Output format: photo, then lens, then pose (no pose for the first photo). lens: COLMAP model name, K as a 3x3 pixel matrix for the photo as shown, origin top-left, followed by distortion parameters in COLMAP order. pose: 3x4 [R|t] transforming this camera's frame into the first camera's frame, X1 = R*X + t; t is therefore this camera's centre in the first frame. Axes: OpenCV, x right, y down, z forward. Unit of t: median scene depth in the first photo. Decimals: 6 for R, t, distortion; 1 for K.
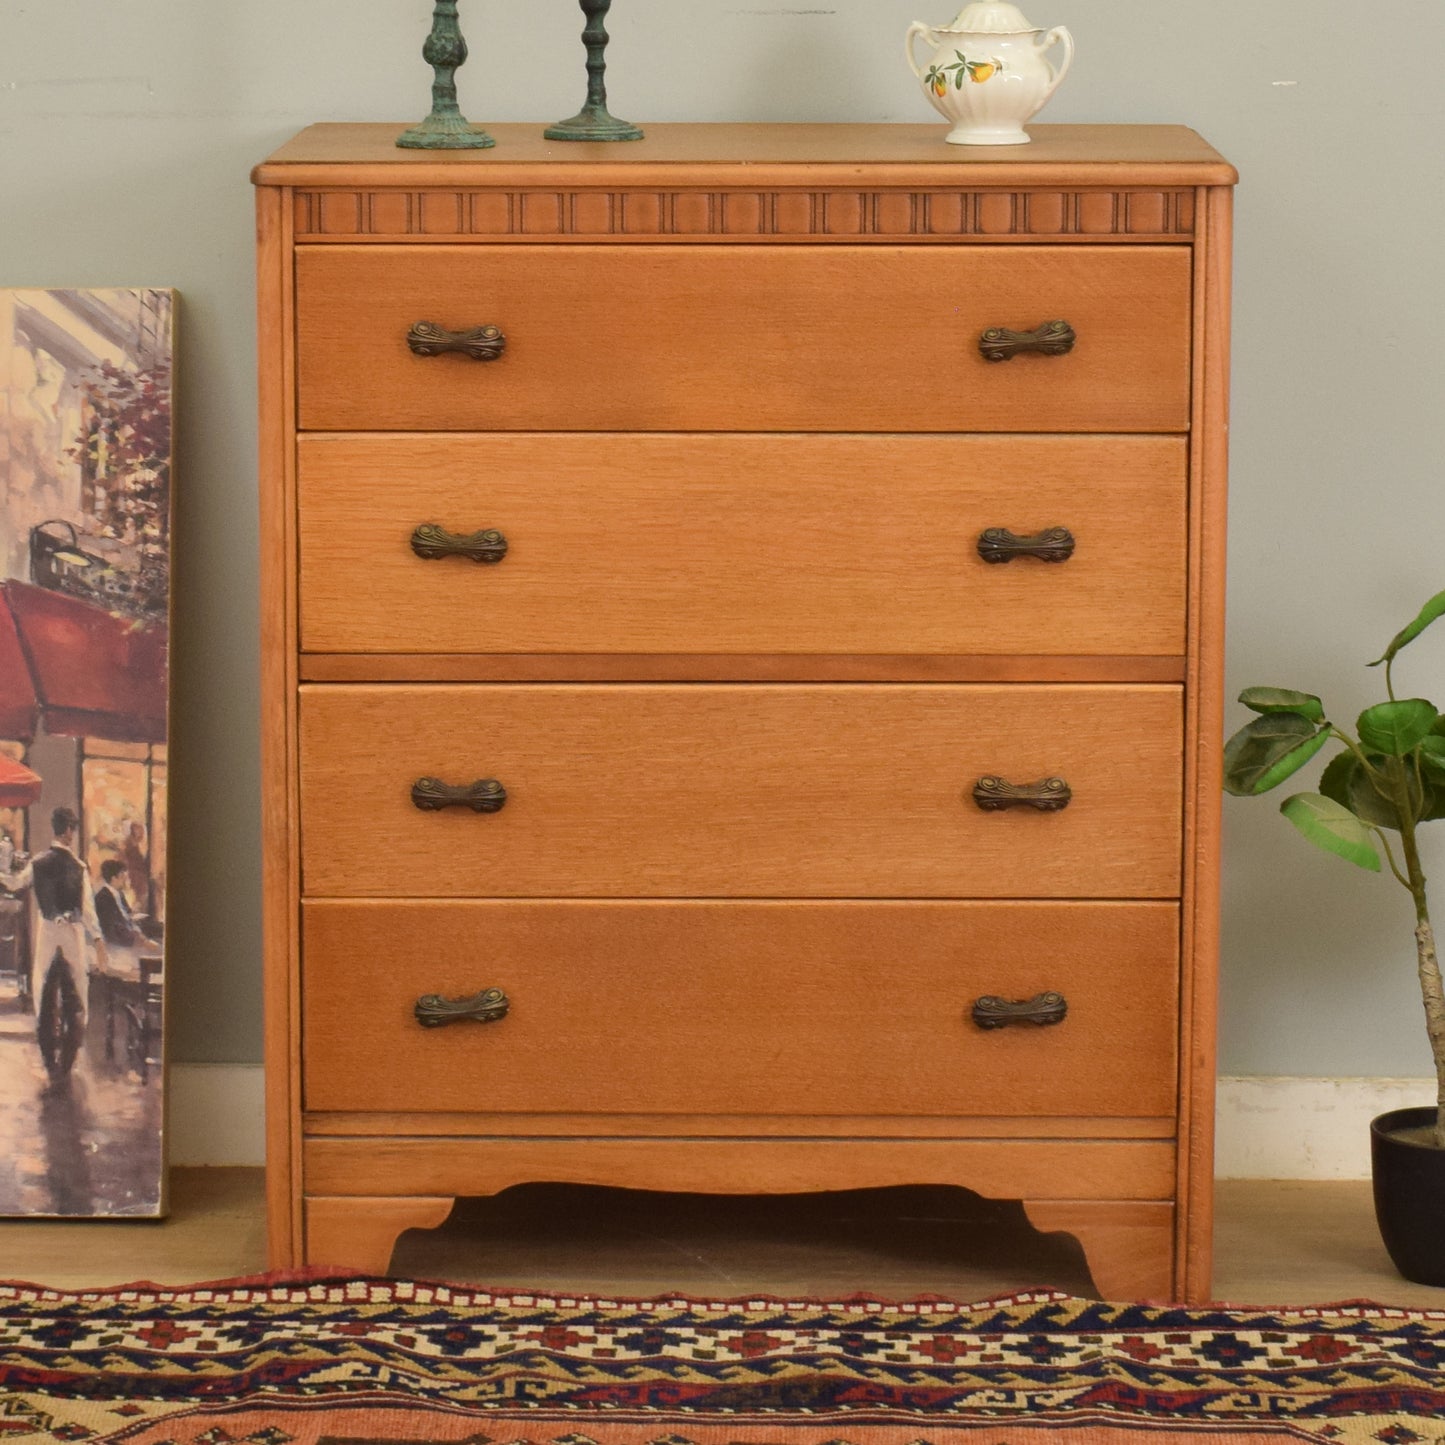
lens RADIAL K [[5144.7, 0, 666.9], [0, 5144.7, 606.2], [0, 0, 1]] dist [-0.046239, 0.000000]
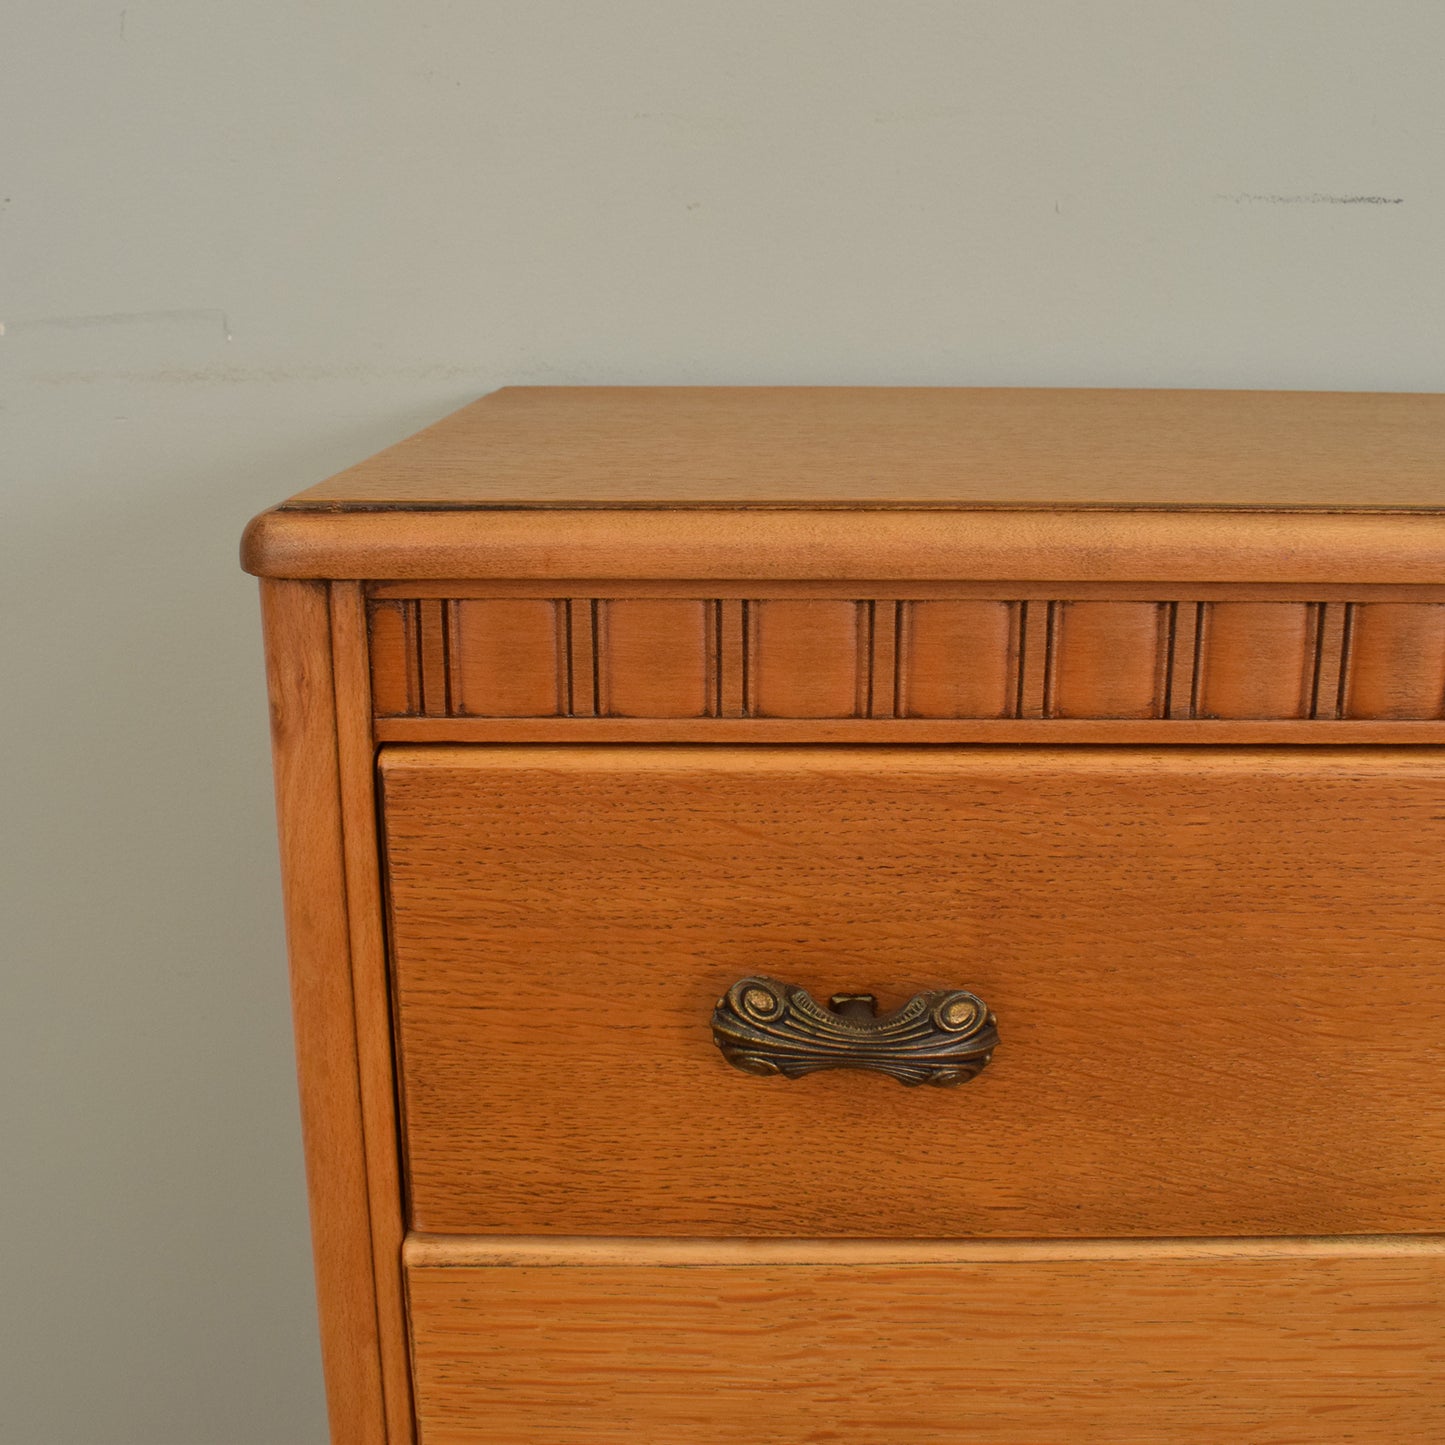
lens RADIAL K [[1729.2, 0, 689.5], [0, 1729.2, 722.9], [0, 0, 1]] dist [-0.134350, 0.000000]
pose [[0.999795, -0.008101, 0.018581, -0.053409], [0.006182, 0.994856, 0.101106, -0.083041], [-0.019305, -0.100970, 0.994702, 0.881516]]
